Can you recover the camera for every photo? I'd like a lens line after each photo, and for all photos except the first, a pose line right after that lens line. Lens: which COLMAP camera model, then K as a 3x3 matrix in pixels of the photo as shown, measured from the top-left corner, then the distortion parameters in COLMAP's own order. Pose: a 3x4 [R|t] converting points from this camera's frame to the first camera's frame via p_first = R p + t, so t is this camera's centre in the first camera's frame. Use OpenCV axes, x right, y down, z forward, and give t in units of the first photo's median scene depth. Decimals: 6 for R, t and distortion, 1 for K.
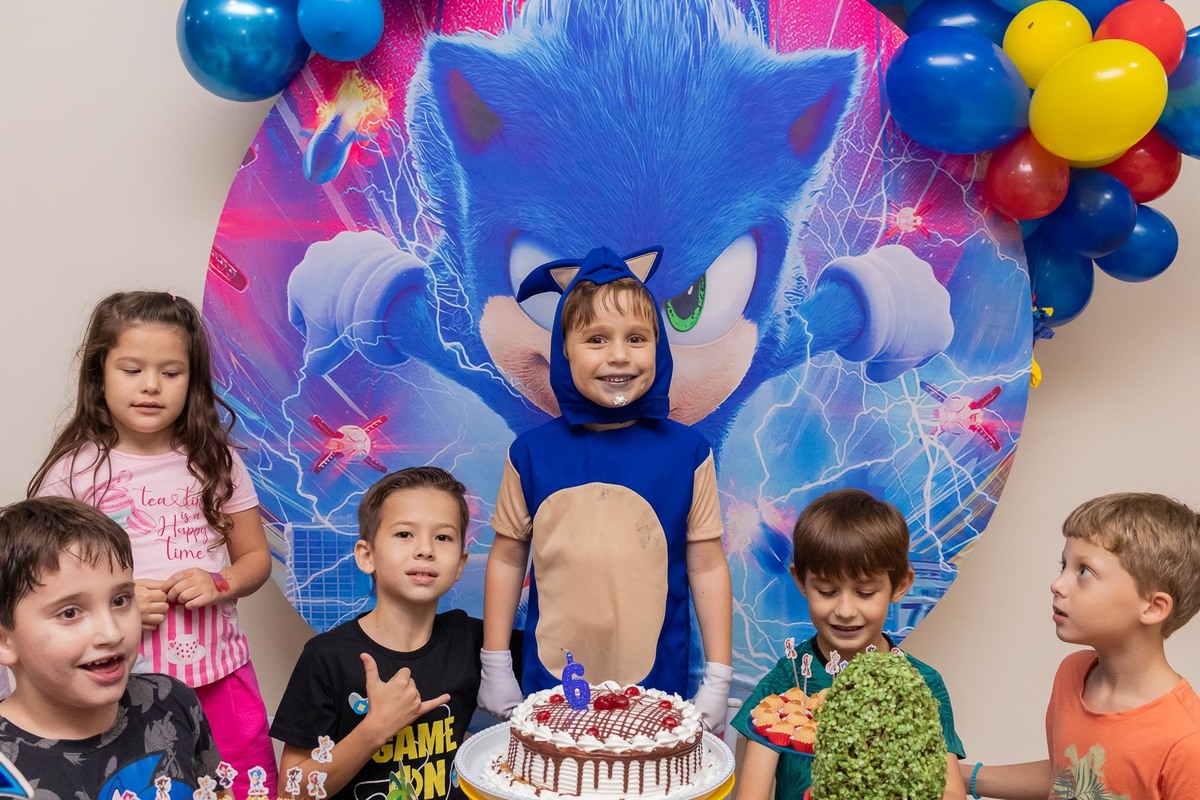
lens RADIAL K [[1319.6, 0, 606.7], [0, 1319.6, 403.1], [0, 0, 1]] dist [-0.004753, 0.018277]
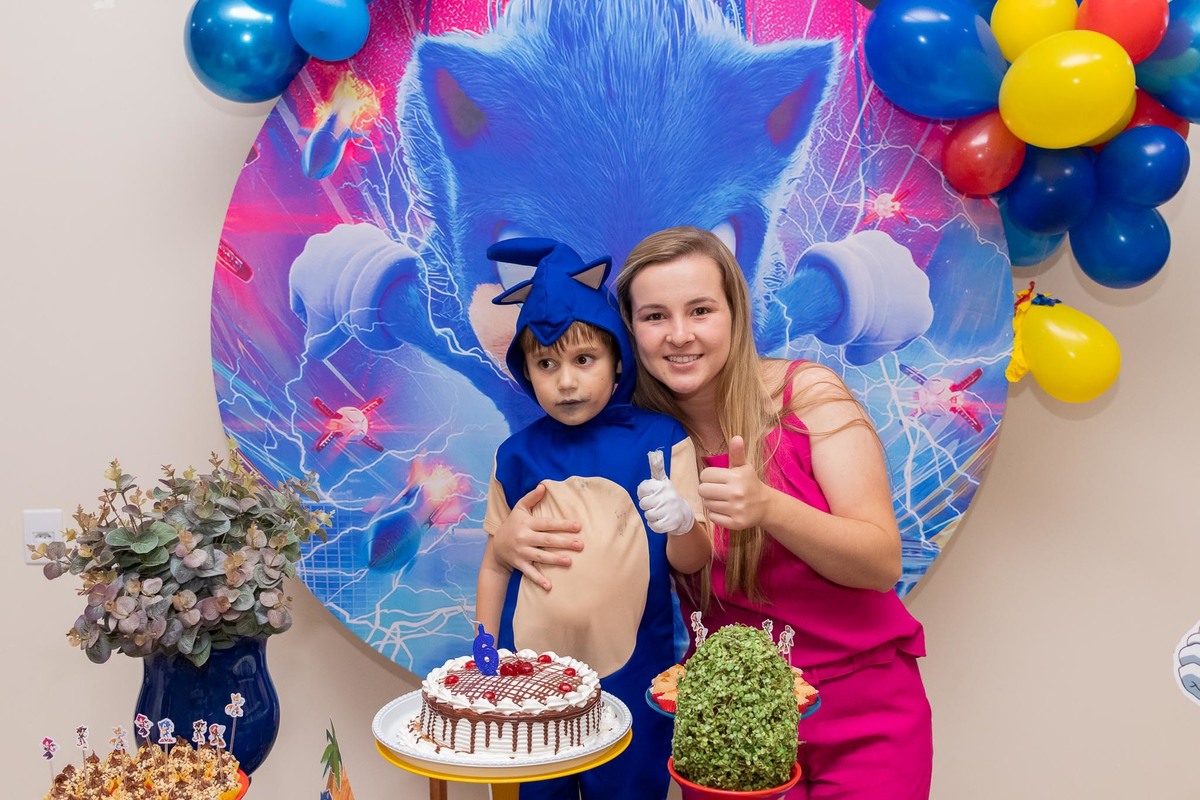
lens RADIAL K [[1319.6, 0, 606.7], [0, 1319.6, 403.1], [0, 0, 1]] dist [-0.004753, 0.018277]
pose [[0.995566, 0.000911, -0.094060, 0.112715], [0.000942, 0.999806, 0.019656, -0.006927], [0.094060, -0.019657, 0.995372, -0.038018]]
